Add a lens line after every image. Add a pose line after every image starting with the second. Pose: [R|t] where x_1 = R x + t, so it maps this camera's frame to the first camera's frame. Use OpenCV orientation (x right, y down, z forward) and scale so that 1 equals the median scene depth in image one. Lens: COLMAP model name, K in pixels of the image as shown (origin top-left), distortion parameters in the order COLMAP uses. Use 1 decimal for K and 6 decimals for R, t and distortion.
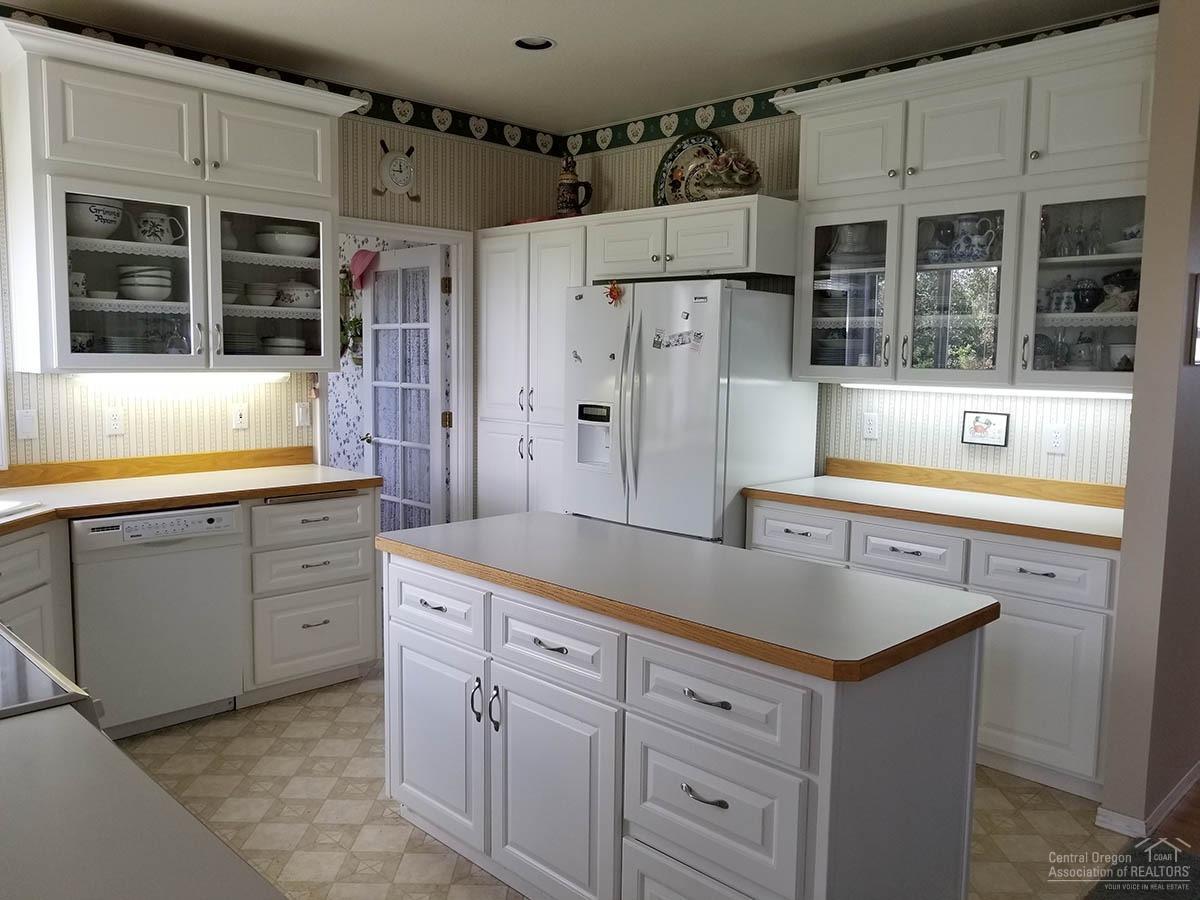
lens RADIAL K [[937.0, 0, 600.0], [0, 937.0, 450.0], [0, 0, 1]] dist [0.003426, -0.001037]
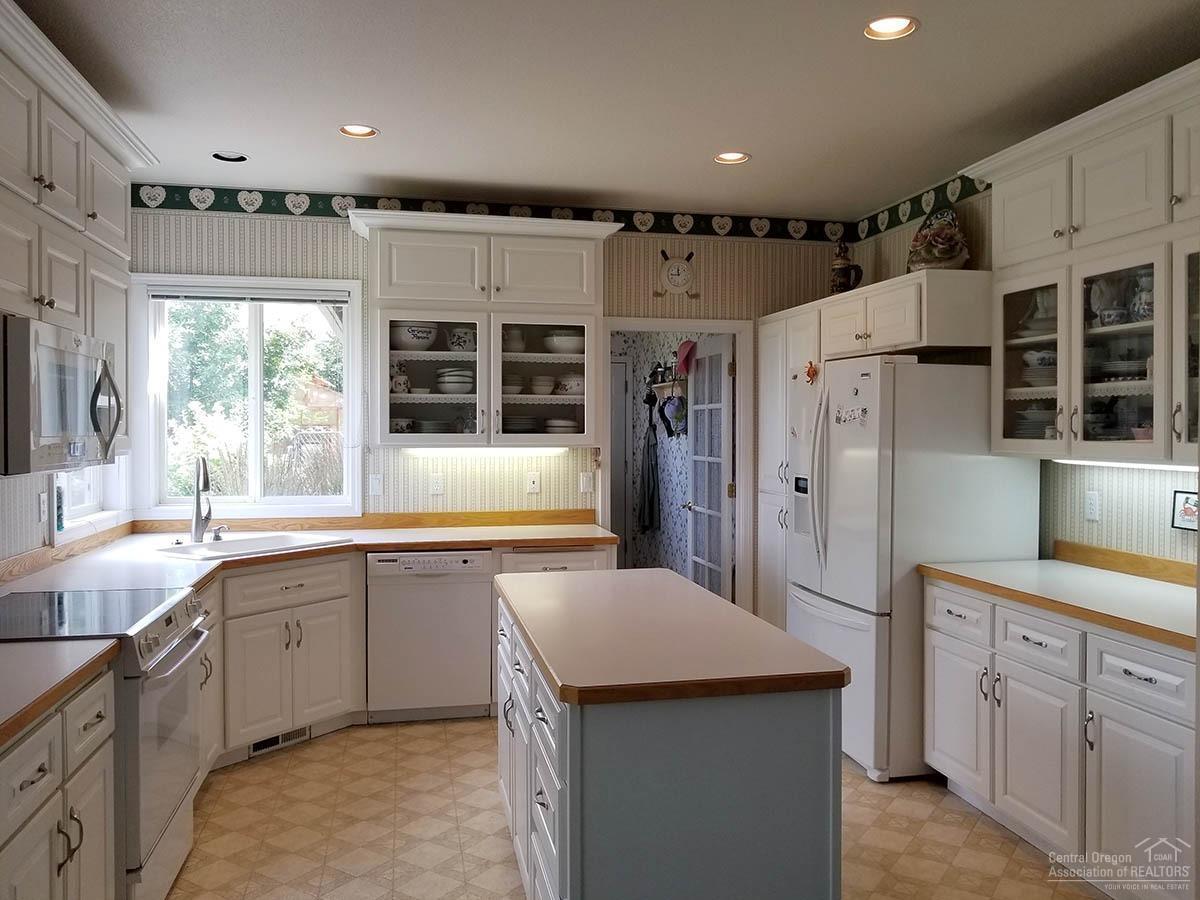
lens RADIAL K [[914.4, 0, 600.0], [0, 914.4, 450.0], [0, 0, 1]] dist [0.003968, 0.002080]
pose [[0.856460, -0.000048, -0.516213, 0.354054], [-0.042052, 0.996670, -0.069863, 0.002193], [0.514498, 0.081543, 0.853606, 0.004094]]
